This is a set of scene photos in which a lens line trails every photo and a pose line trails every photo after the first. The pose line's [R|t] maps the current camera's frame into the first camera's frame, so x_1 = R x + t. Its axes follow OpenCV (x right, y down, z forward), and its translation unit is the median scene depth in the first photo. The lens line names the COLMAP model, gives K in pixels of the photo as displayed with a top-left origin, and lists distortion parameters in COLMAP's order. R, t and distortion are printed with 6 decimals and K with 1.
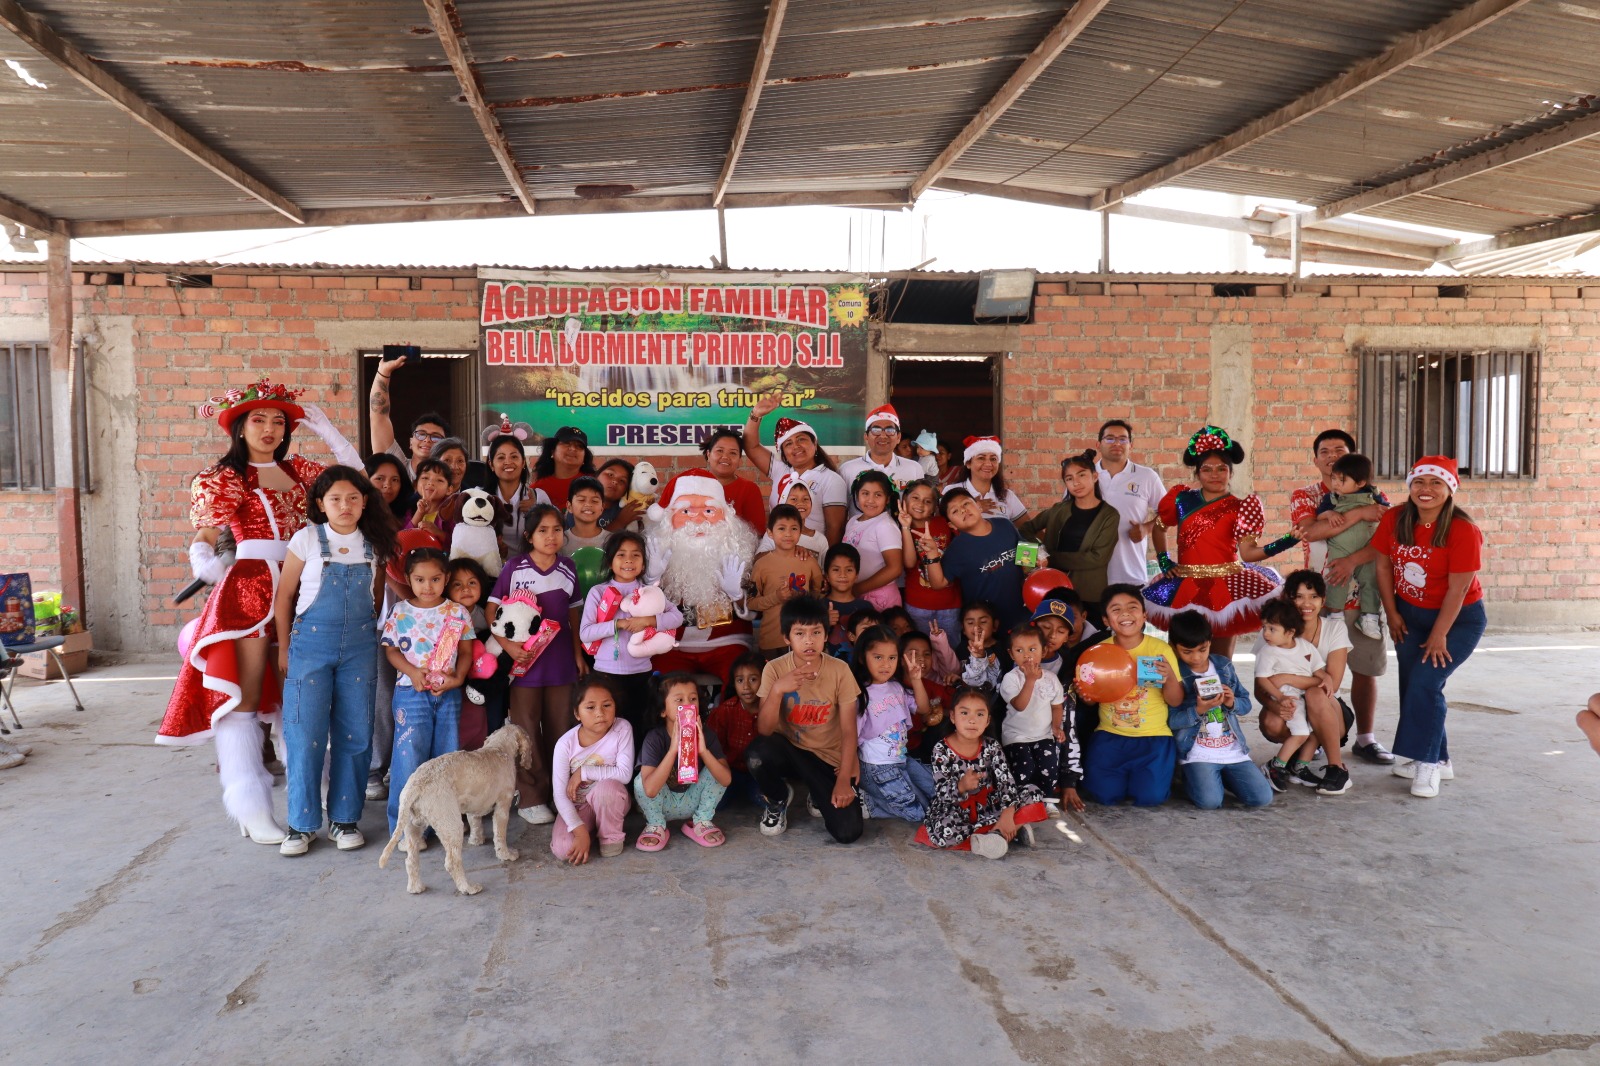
lens RADIAL K [[1097.2, 0, 795.9], [0, 1097.2, 520.0], [0, 0, 1]] dist [0.011125, -0.006384]
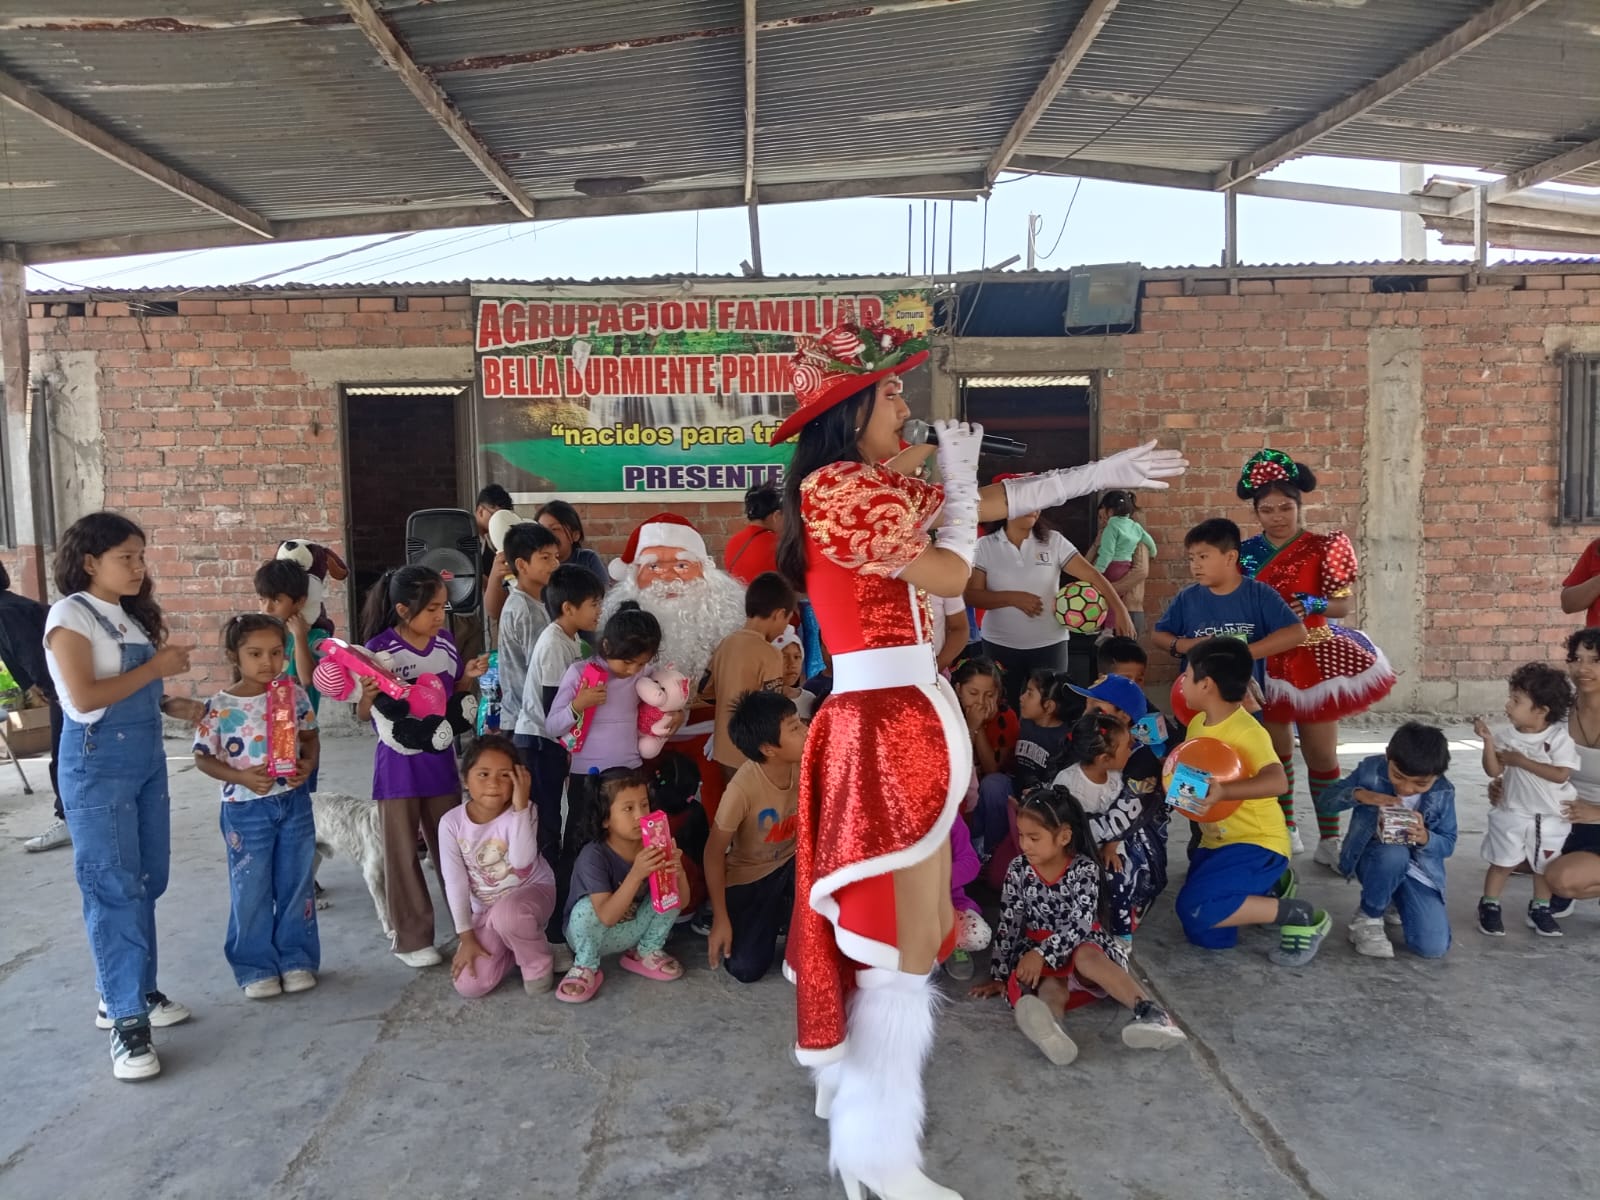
lens RADIAL K [[1197.8, 0, 787.7], [0, 1197.8, 623.3], [0, 0, 1]] dist [0.040162, -0.076795]
pose [[0.994242, -0.001120, -0.107150, 0.055290], [0.005224, 0.999263, 0.038032, 0.000309], [0.107029, -0.038373, 0.993515, 0.084476]]
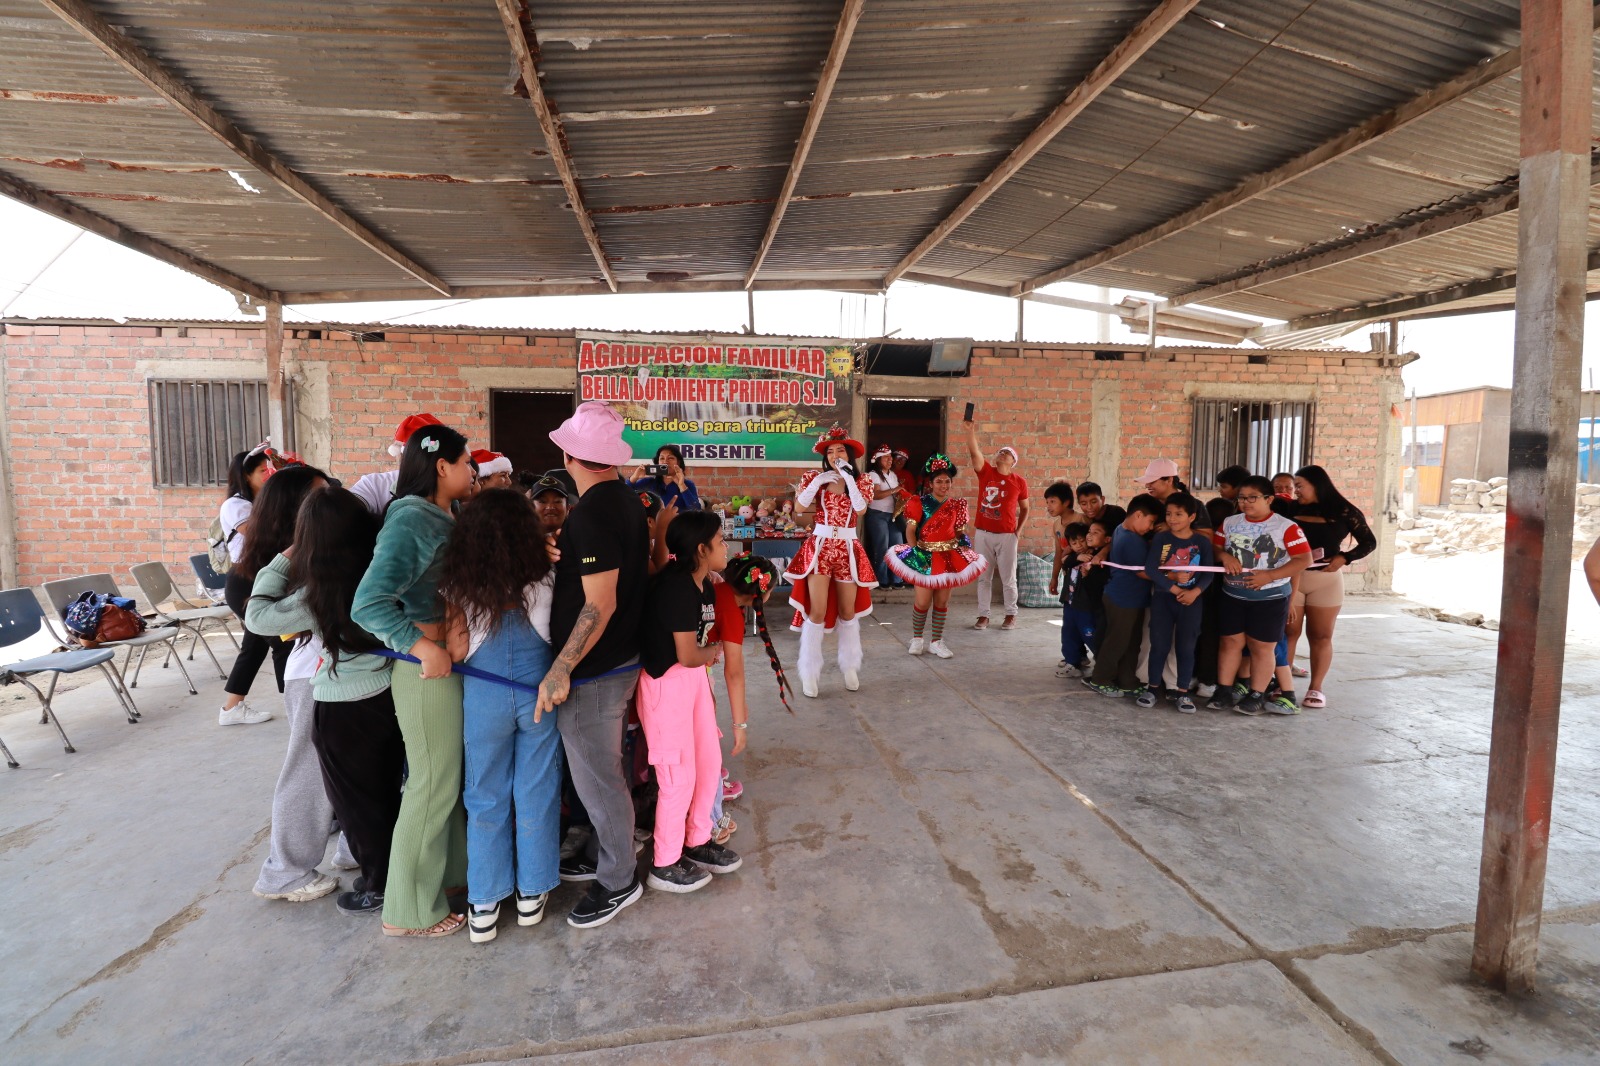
lens RADIAL K [[740.5, 0, 801.6], [0, 740.5, 526.7], [0, 0, 1]] dist [0.000845, -0.012193]
pose [[0.999689, 0.012078, 0.021822, -0.019648], [-0.012747, 0.999444, 0.030804, -0.012450], [-0.021438, -0.031073, 0.999287, 0.044617]]
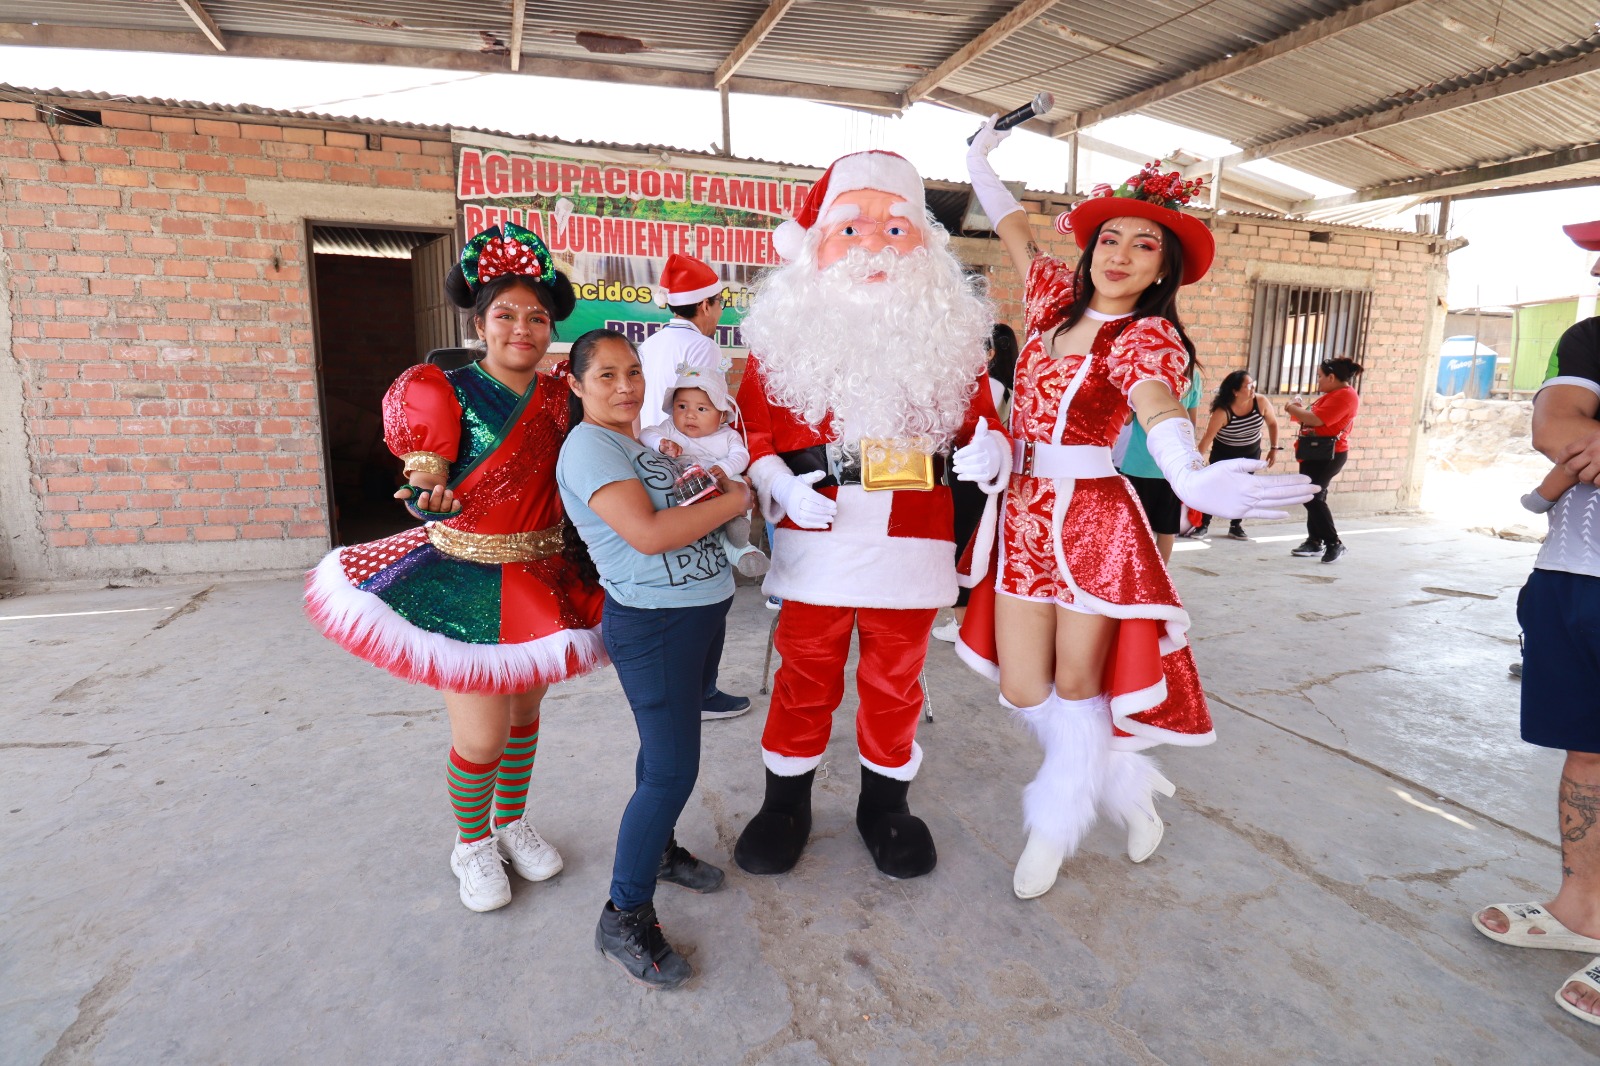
lens RADIAL K [[767.0, 0, 802.8], [0, 767.0, 523.0], [0, 0, 1]] dist [0.001548, -0.012620]
pose [[0.973200, -0.023050, 0.228803, -0.162946], [-0.003630, 0.993300, 0.115507, 0.008704], [-0.229932, -0.113242, 0.966596, 0.312068]]
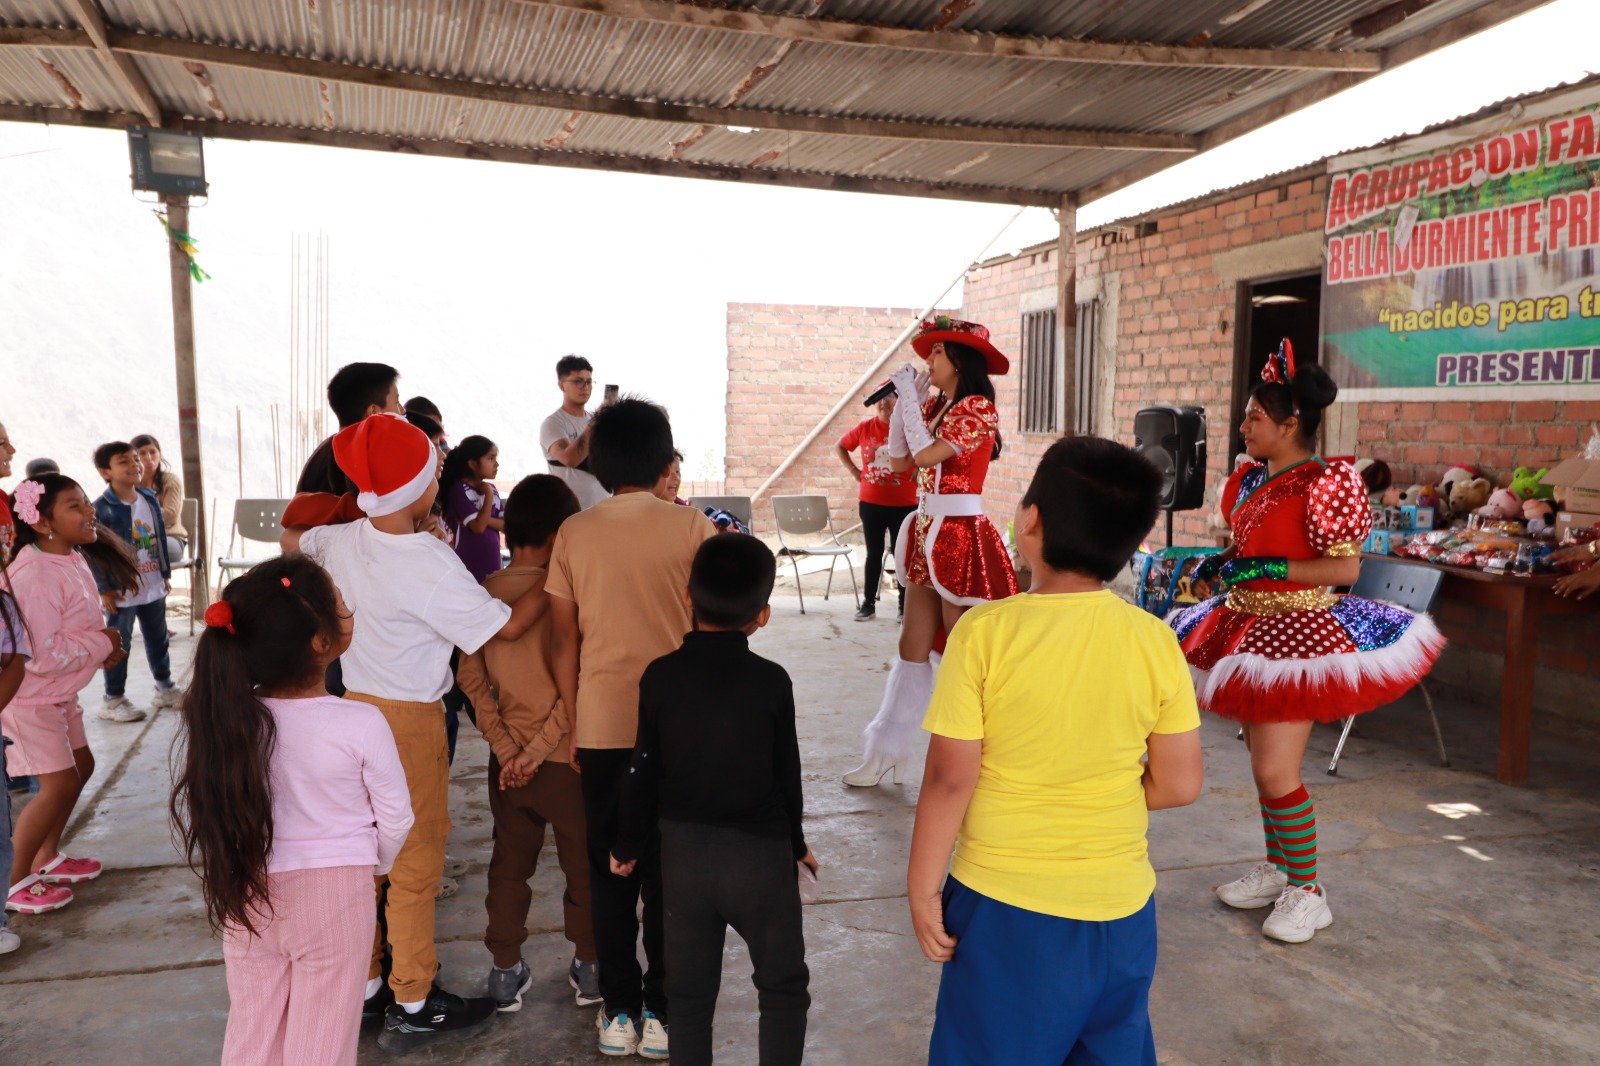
lens RADIAL K [[1258.2, 0, 796.3], [0, 1258.2, 519.3], [0, 0, 1]] dist [0.023946, -0.014390]
pose [[0.160472, 0.089924, -0.982936, 0.549157], [-0.062678, 0.994760, 0.080773, -0.024512], [0.985048, 0.048647, 0.165267, 0.487545]]
